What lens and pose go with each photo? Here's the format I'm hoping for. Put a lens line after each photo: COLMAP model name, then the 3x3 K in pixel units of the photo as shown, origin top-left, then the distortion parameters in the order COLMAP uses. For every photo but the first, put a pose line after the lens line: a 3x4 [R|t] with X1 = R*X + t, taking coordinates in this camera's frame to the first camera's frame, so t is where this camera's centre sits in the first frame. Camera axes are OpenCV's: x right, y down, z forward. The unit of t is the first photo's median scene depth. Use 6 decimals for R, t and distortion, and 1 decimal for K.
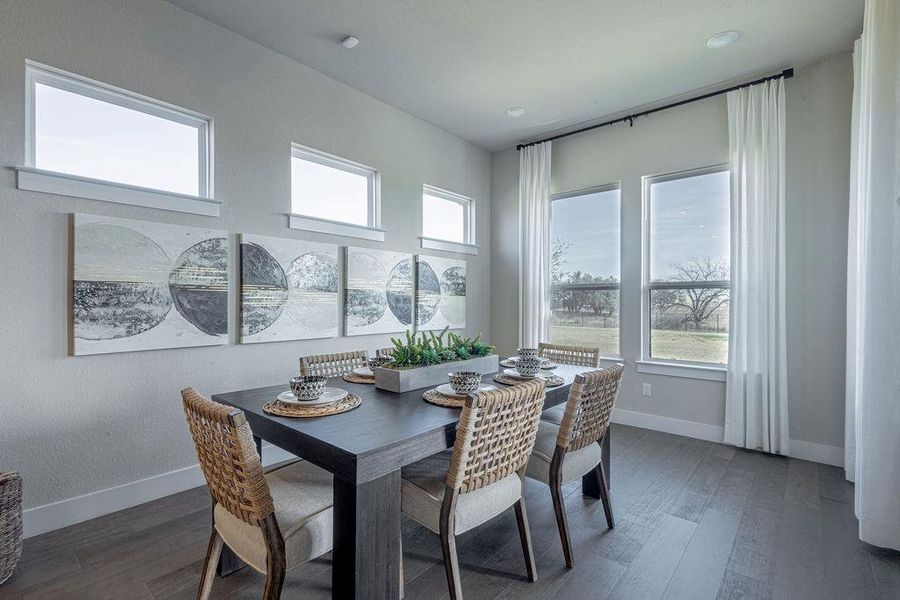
lens RADIAL K [[412.6, 0, 448.9], [0, 412.6, 302.0], [0, 0, 1]] dist [0.006050, 0.000615]
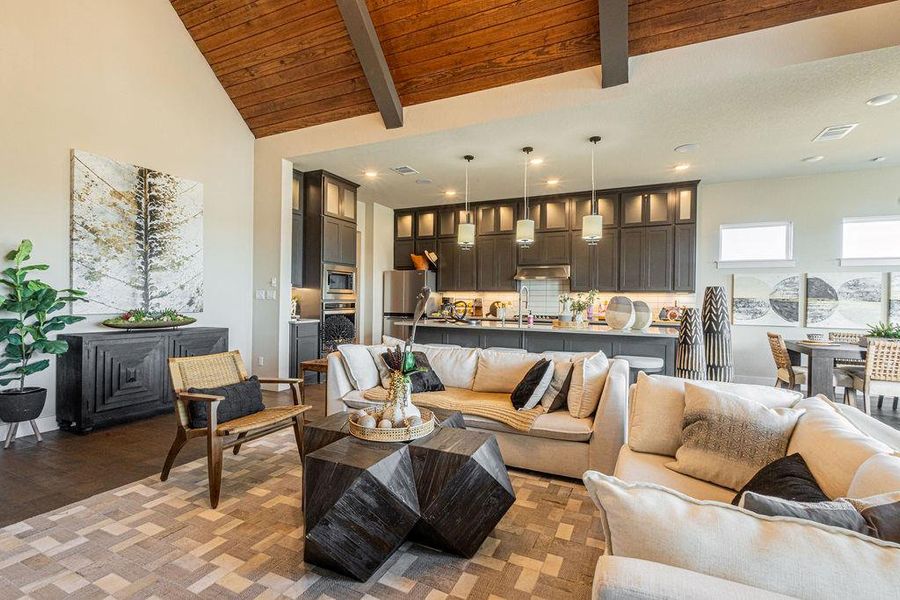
lens RADIAL K [[412.6, 0, 450.1], [0, 412.6, 302.0], [0, 0, 1]] dist [0.006050, 0.000615]
pose [[0.271513, 0.004445, -0.962424, 1.026176], [-0.014372, 0.999897, 0.000563, 0.001042], [0.962327, 0.013679, 0.271549, -1.298630]]
